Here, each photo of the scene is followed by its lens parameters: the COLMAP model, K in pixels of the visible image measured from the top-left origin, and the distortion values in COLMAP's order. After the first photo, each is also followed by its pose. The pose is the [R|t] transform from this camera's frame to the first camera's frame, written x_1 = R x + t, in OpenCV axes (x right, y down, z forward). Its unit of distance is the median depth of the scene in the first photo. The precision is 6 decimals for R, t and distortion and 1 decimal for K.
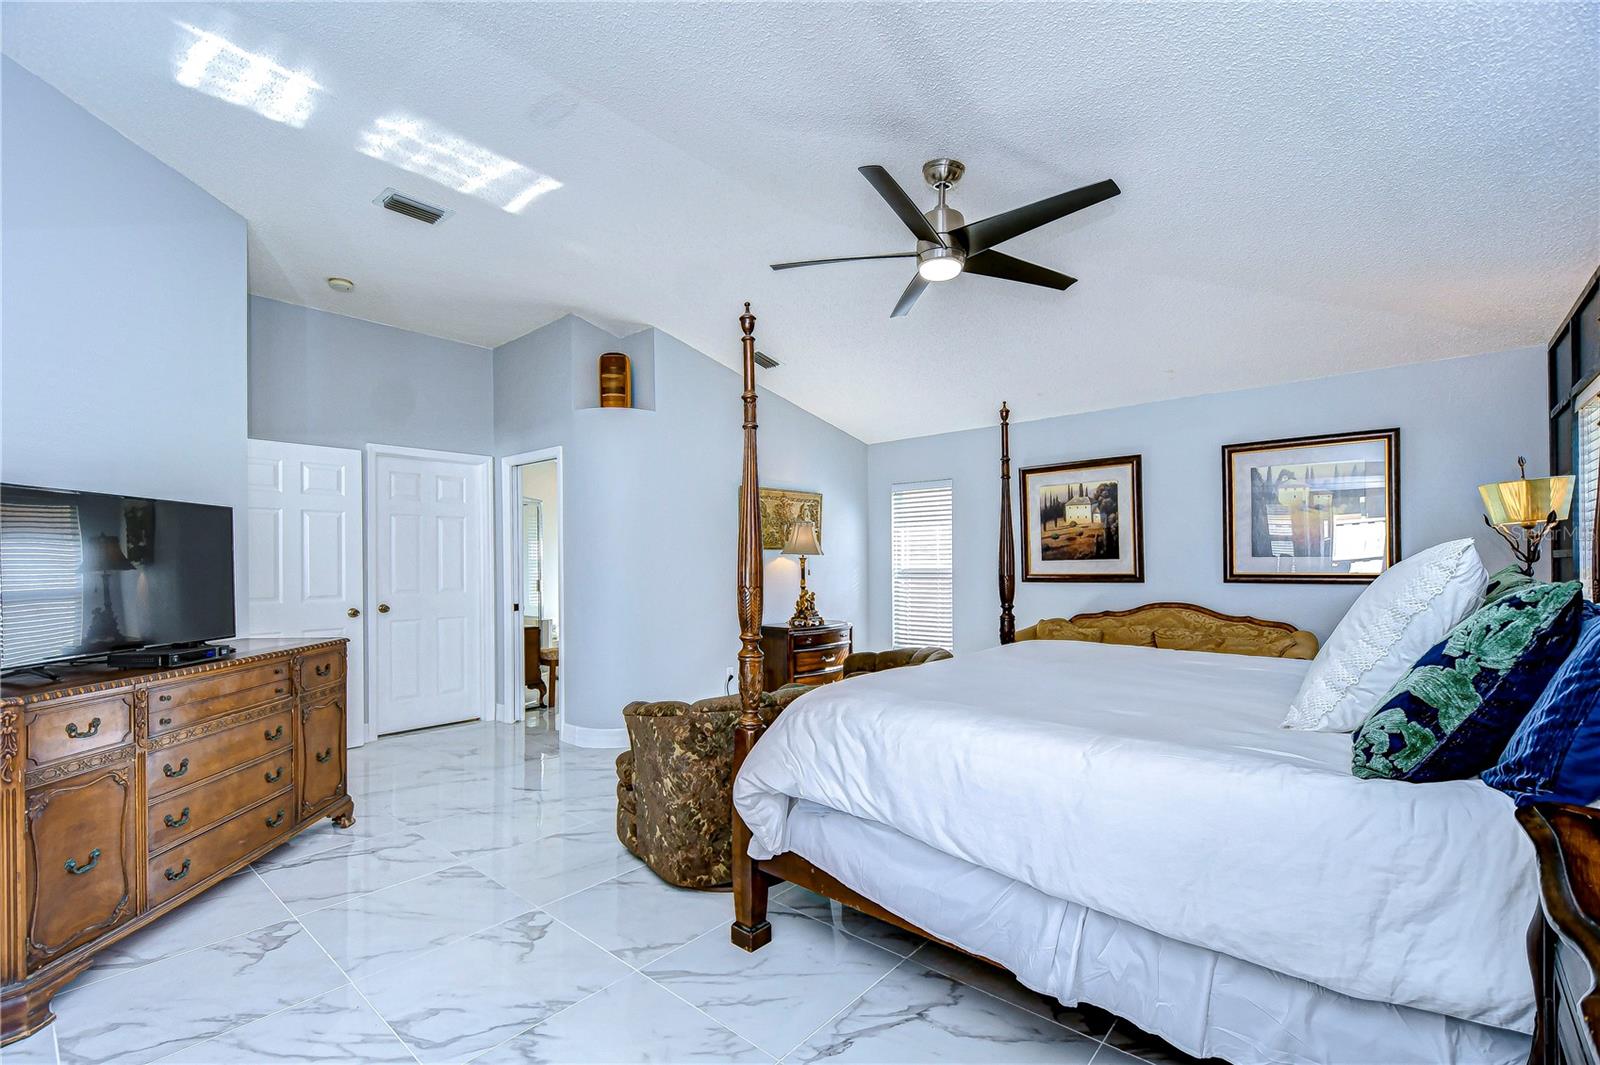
lens RADIAL K [[699.6, 0, 803.0], [0, 699.6, 563.5], [0, 0, 1]] dist [0.001794, -0.000413]
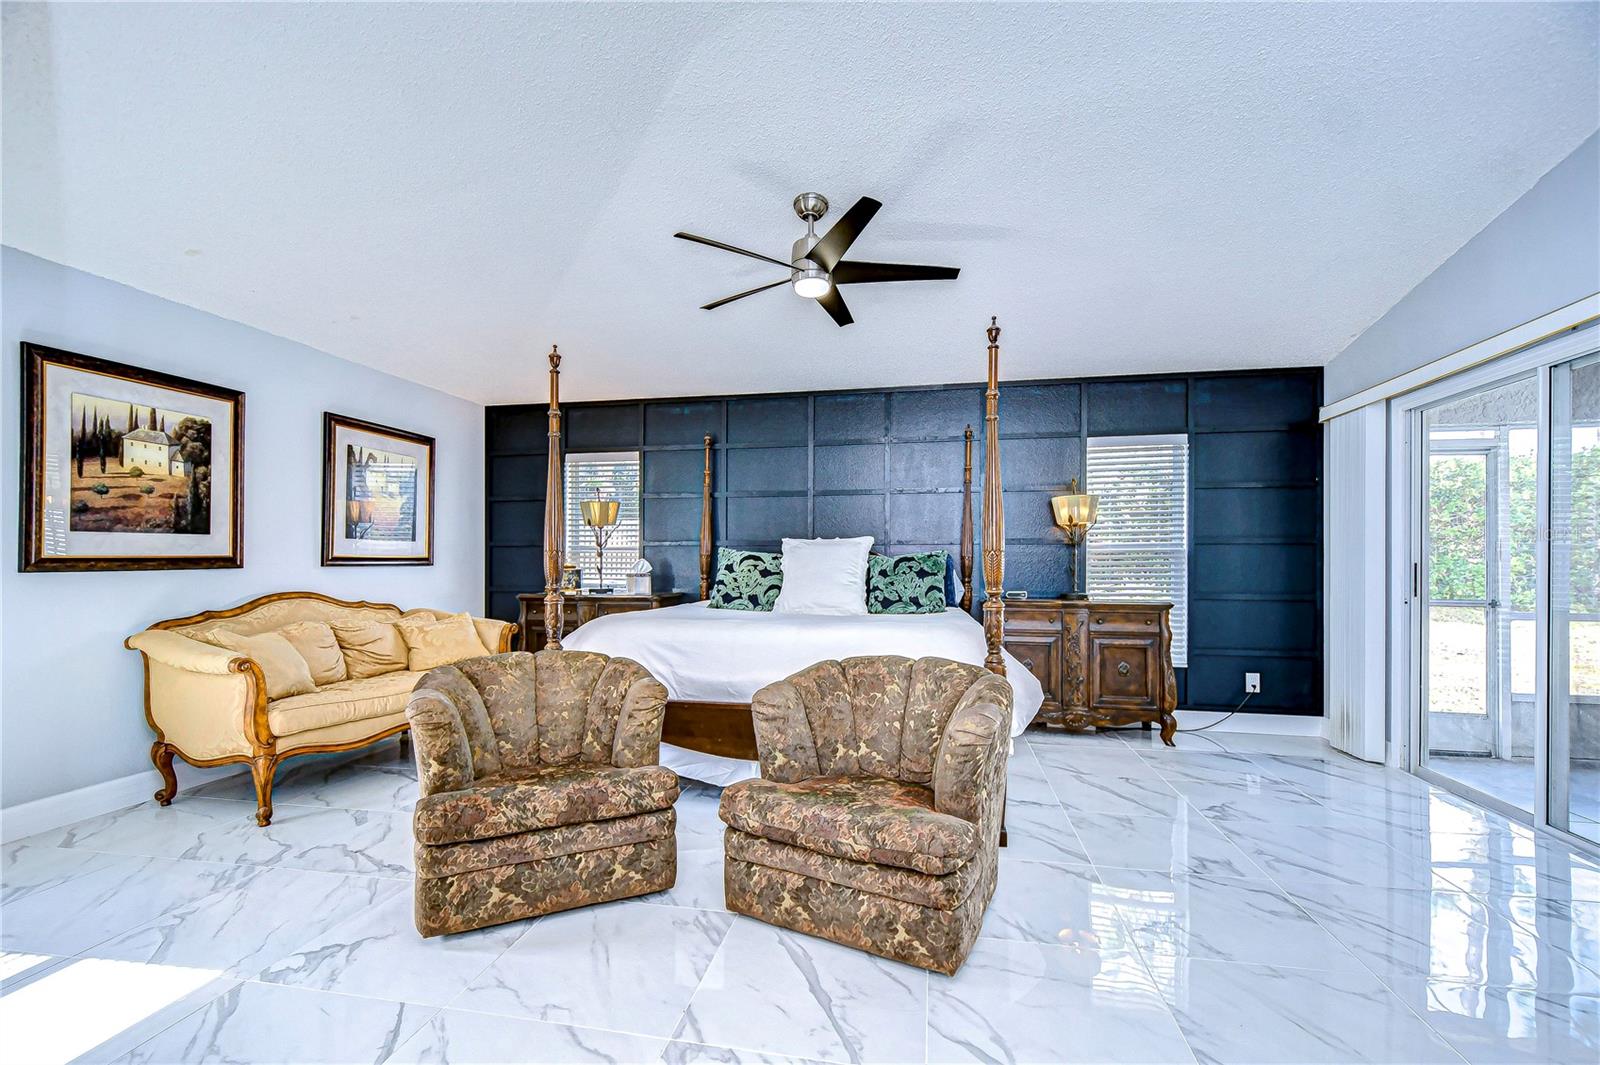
lens RADIAL K [[699.6, 0, 803.0], [0, 699.6, 563.5], [0, 0, 1]] dist [0.001794, -0.000413]
pose [[-0.495754, 0.004038, 0.868453, -0.431253], [0.002371, 0.999992, -0.003297, 0.025707], [-0.868460, 0.000424, -0.495760, 0.839024]]
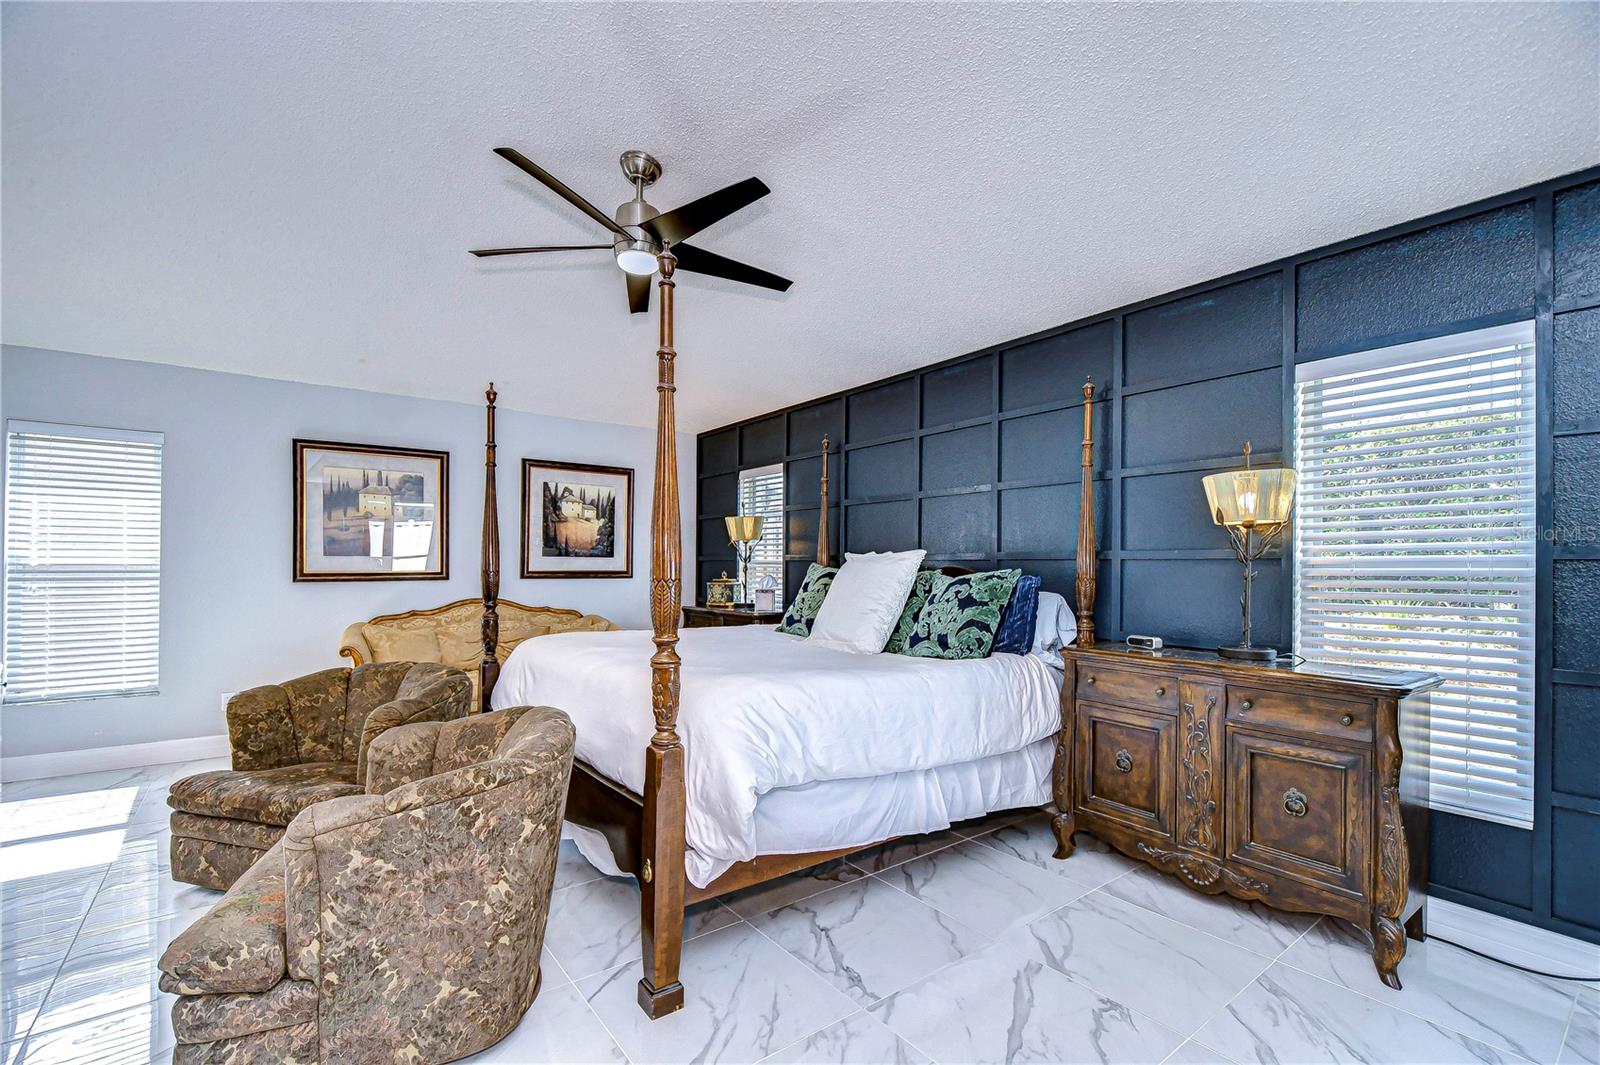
lens RADIAL K [[700.0, 0, 798.6], [0, 700.0, 564.6], [0, 0, 1]] dist [0.010209, -0.000150]
pose [[0.206007, 0.009404, 0.978505, -0.386104], [-0.008887, 0.999931, -0.007738, 0.008601], [-0.978510, -0.007102, 0.206076, 0.298238]]
